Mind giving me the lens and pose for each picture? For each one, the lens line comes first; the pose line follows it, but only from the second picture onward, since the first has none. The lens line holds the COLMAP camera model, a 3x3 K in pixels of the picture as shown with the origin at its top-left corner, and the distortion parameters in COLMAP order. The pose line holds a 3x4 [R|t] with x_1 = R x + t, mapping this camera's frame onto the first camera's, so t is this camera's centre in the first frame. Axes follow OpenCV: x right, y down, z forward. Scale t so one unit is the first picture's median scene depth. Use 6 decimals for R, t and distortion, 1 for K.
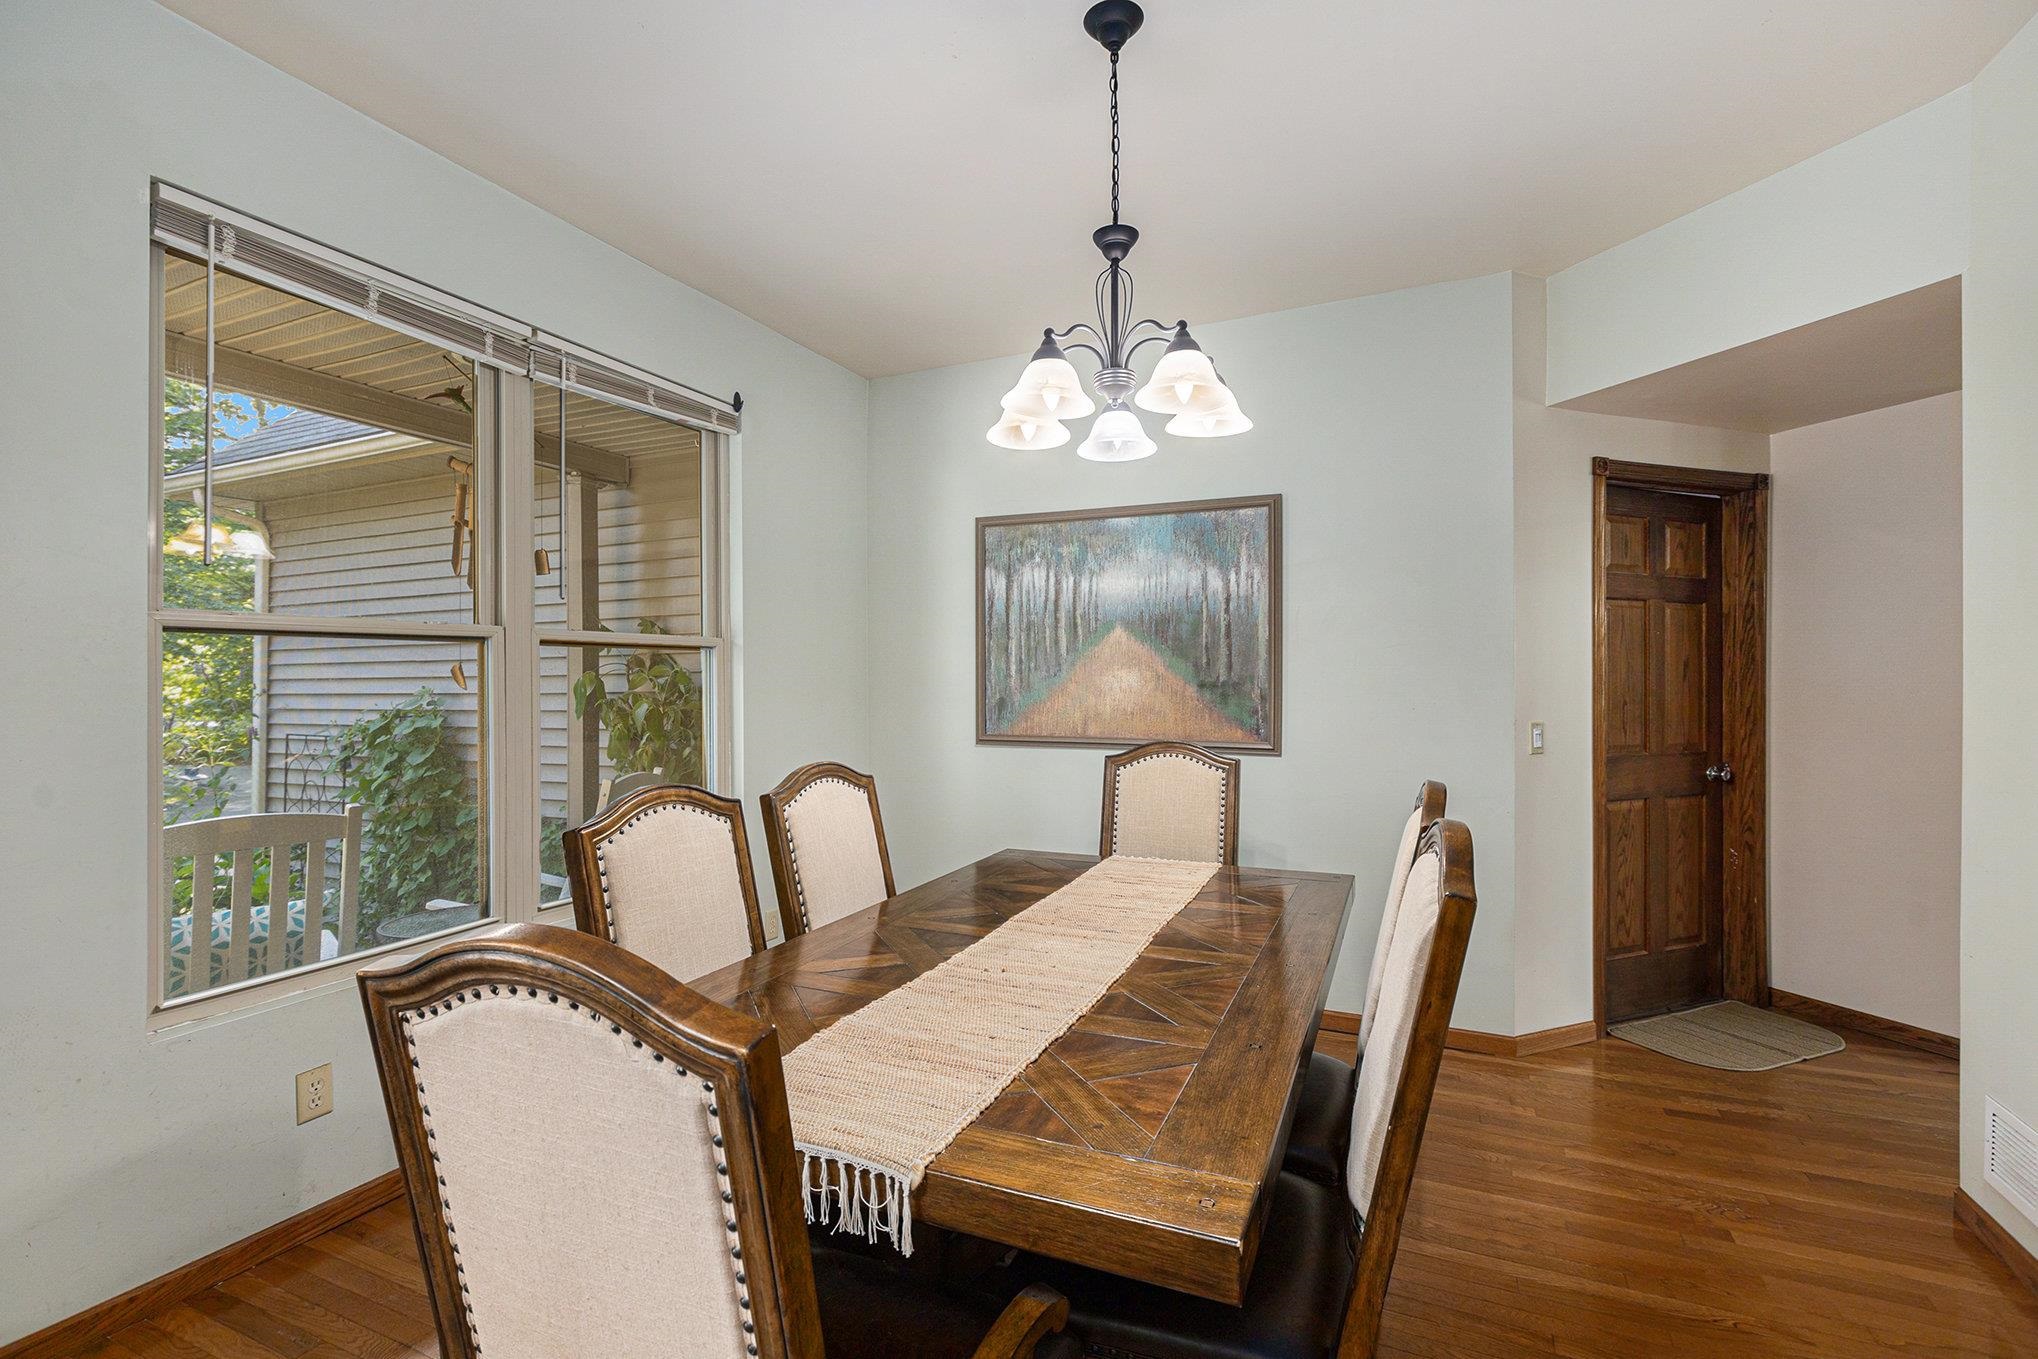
lens RADIAL K [[933.5, 0, 1001.0], [0, 933.5, 679.5], [0, 0, 1]] dist [0.001593, 0.000345]
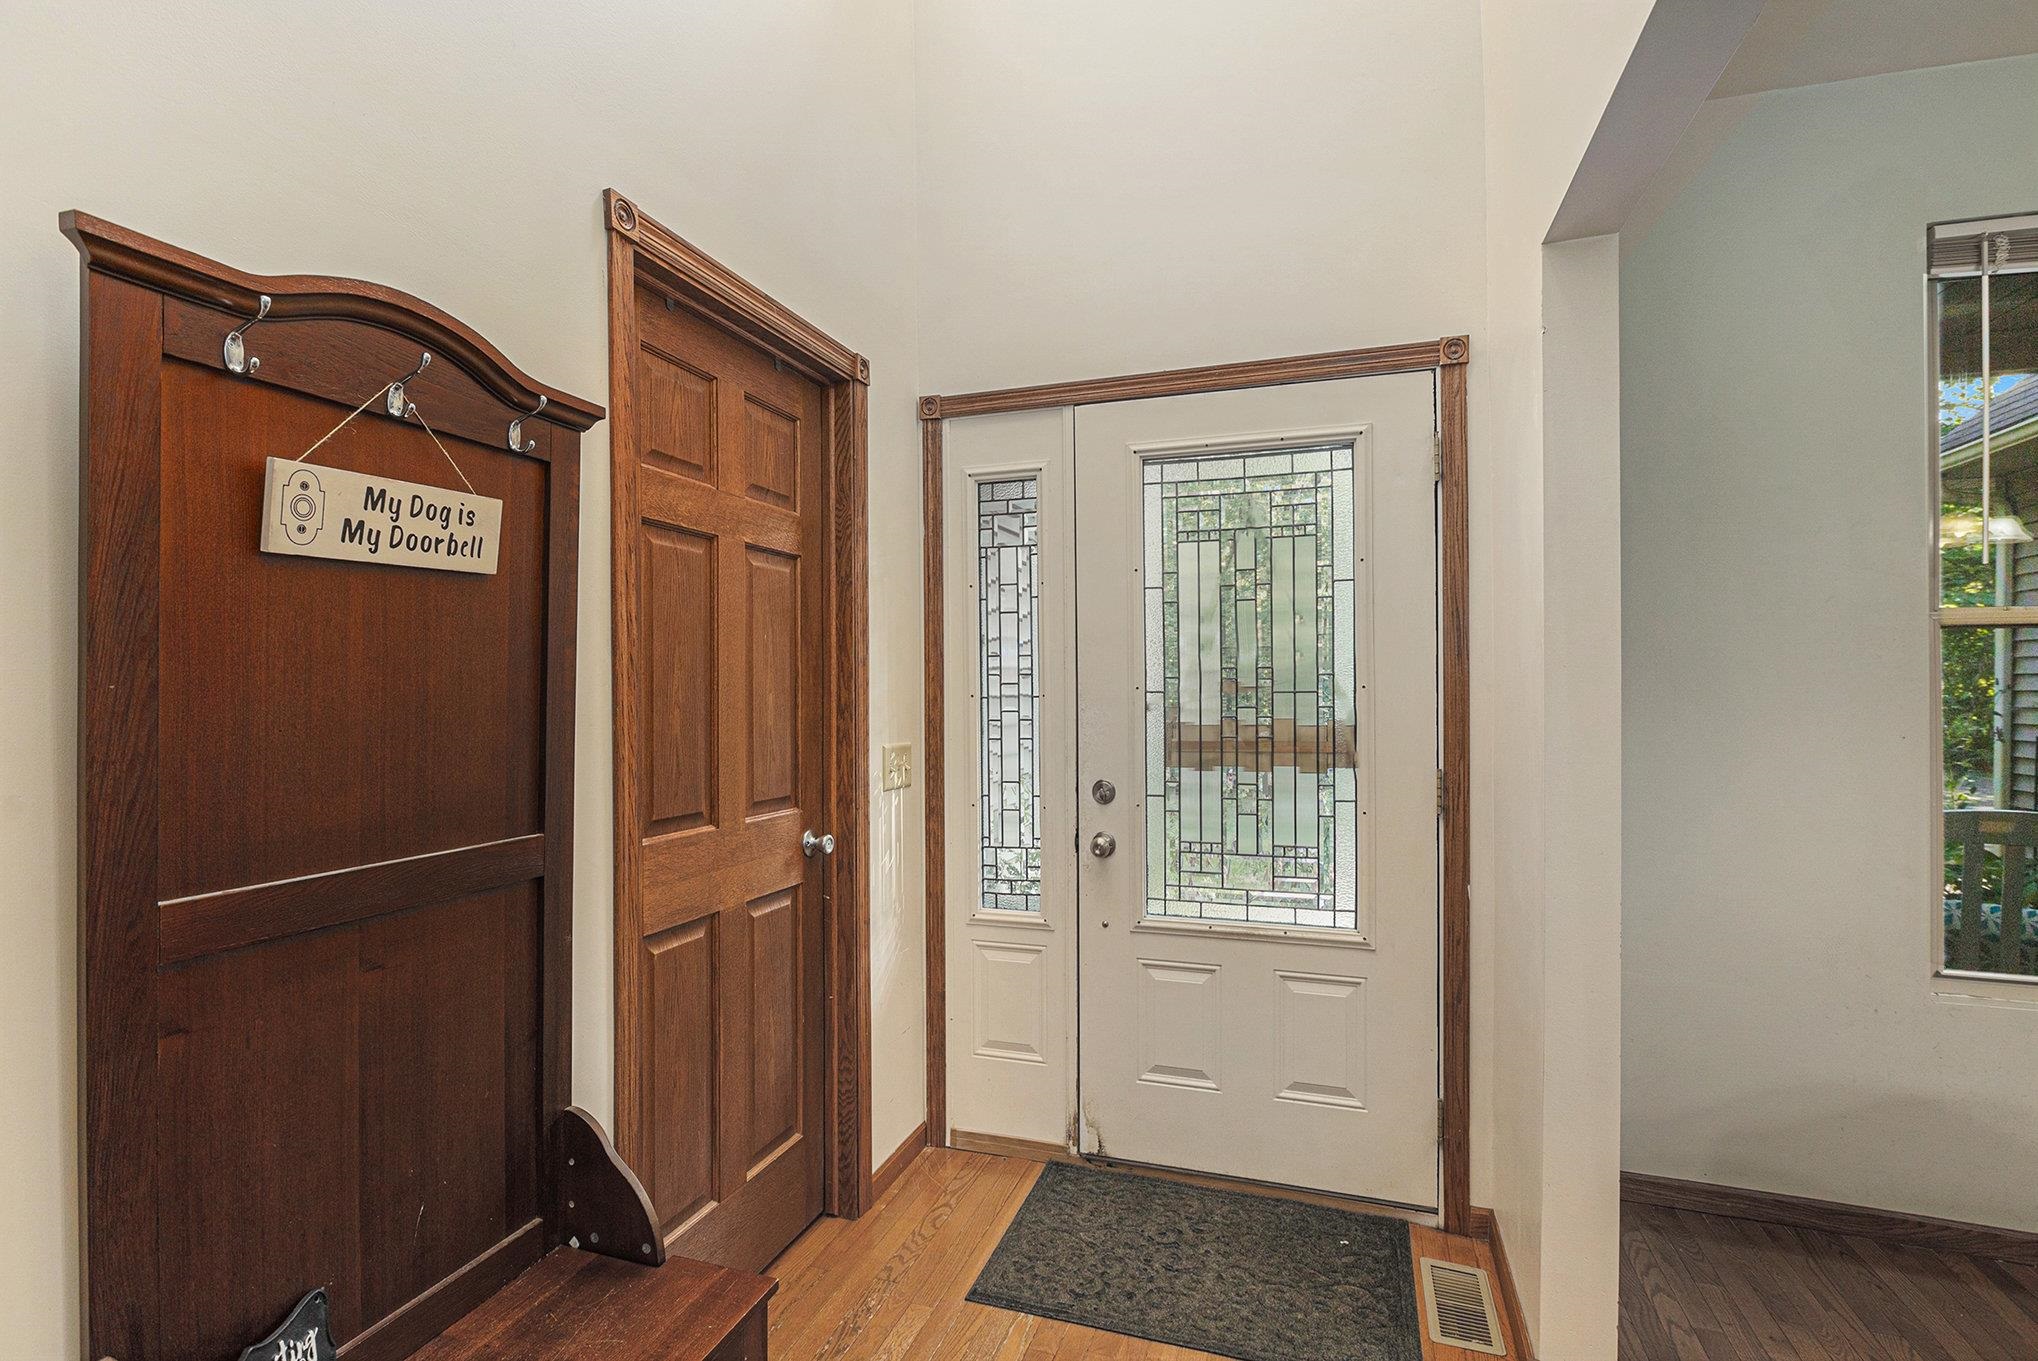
lens RADIAL K [[964.0, 0, 1019.0], [0, 964.0, 680.5], [0, 0, 1]] dist [-0.002762, -0.001971]
pose [[0.109228, -0.004975, -0.994004, 0.076088], [0.009491, 0.999947, -0.003962, 0.001883], [0.993971, -0.009001, 0.109270, -0.144705]]
